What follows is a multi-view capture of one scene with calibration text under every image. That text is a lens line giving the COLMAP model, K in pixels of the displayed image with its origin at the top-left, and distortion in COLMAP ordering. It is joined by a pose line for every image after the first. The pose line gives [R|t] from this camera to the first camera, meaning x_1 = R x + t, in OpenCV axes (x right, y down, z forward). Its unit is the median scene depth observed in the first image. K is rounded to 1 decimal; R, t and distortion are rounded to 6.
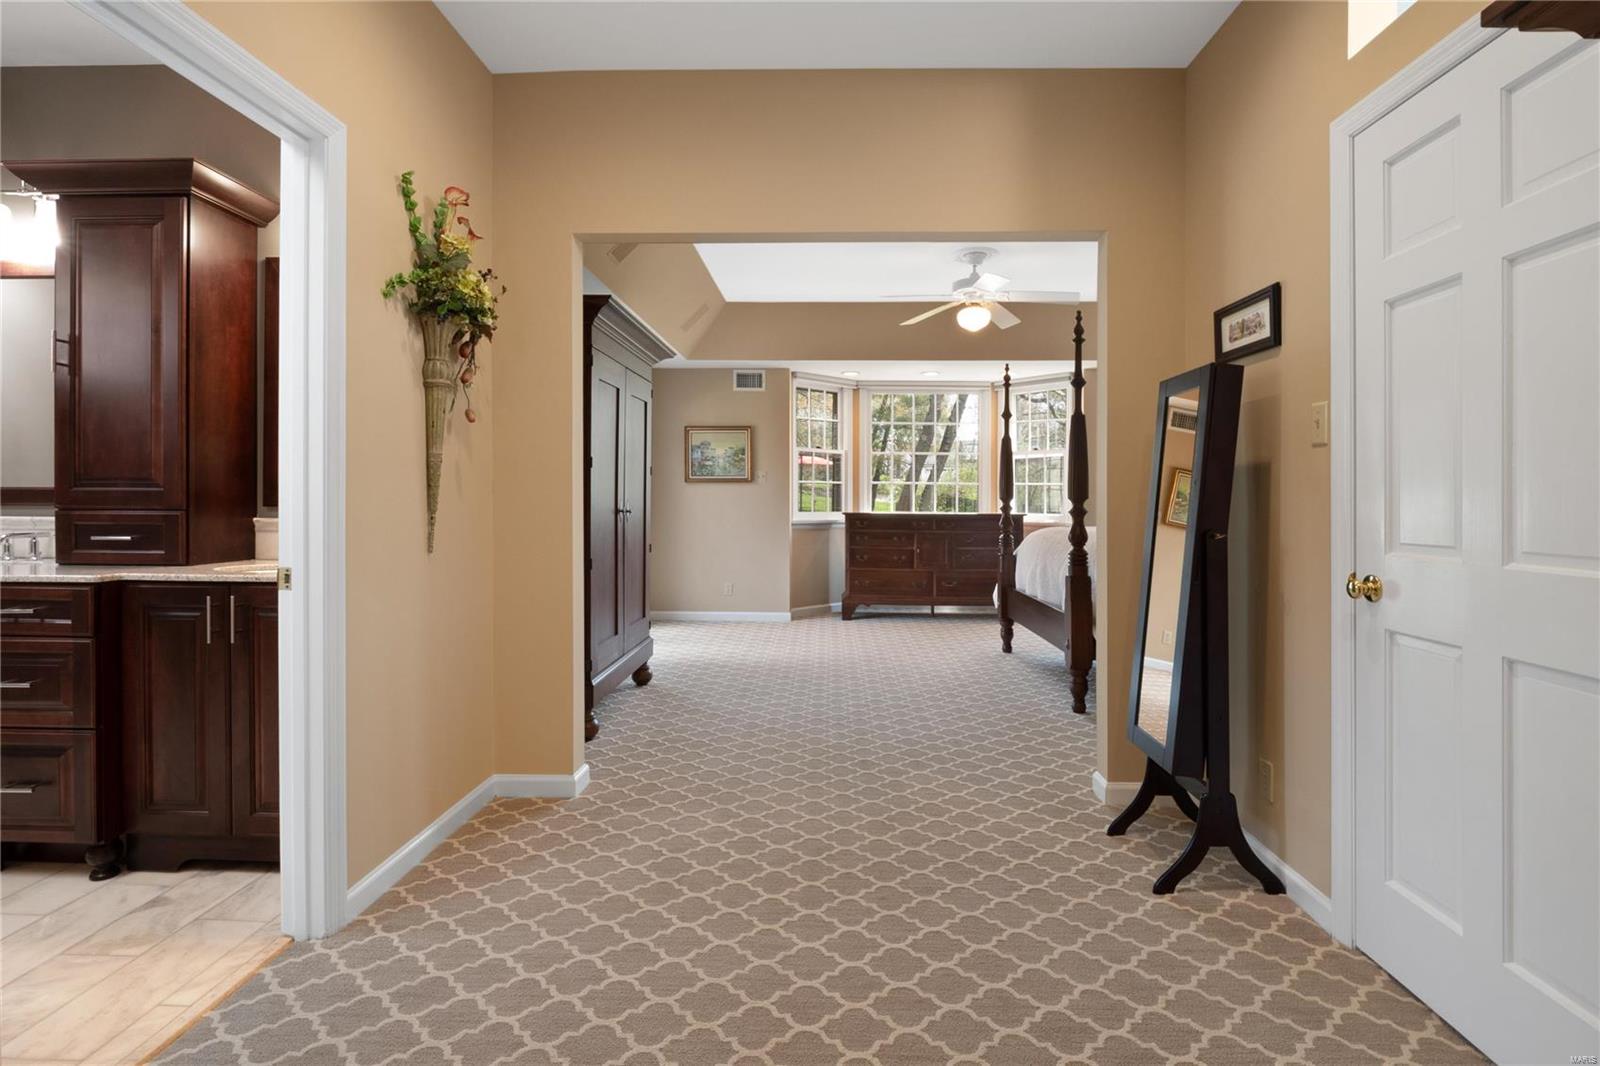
lens RADIAL K [[751.9, 0, 800.0], [0, 751.9, 533.0], [0, 0, 1]] dist [-0.016467, 0.001376]
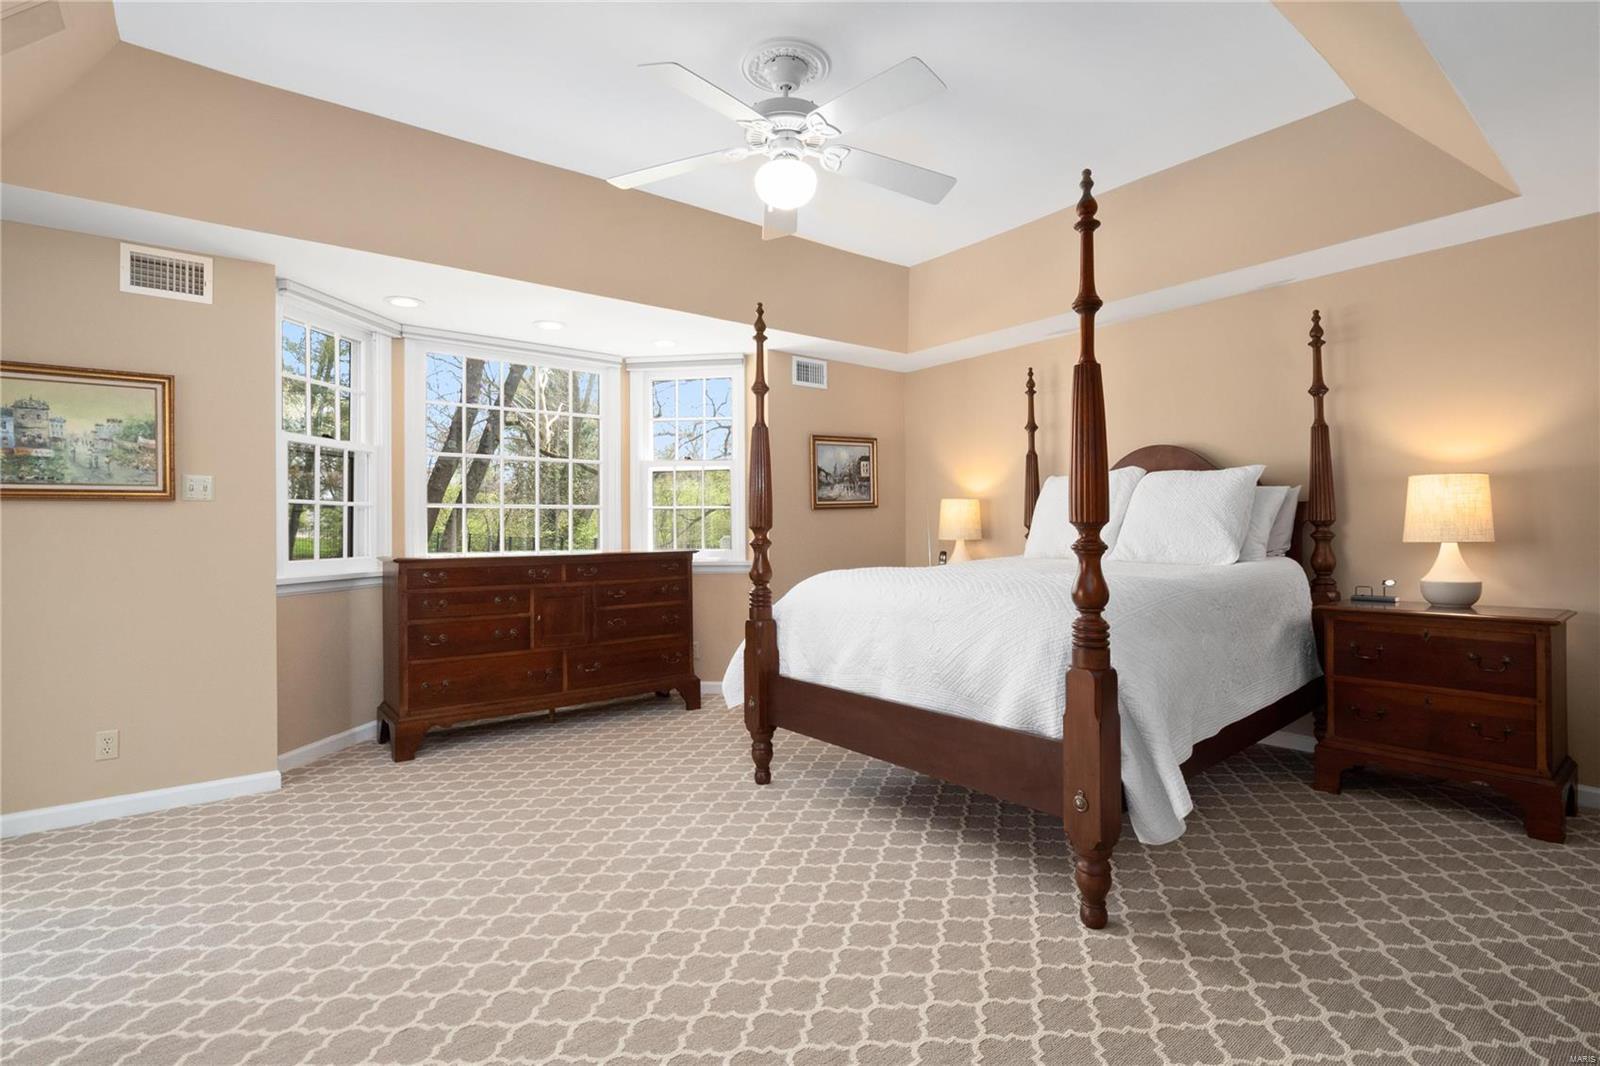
lens RADIAL K [[751.9, 0, 800.0], [0, 751.9, 533.0], [0, 0, 1]] dist [-0.016467, 0.001376]
pose [[0.755060, -0.014185, 0.655502, -0.073866], [0.042549, 0.998719, -0.027399, -0.018491], [-0.654274, 0.048579, 0.754696, 0.413879]]
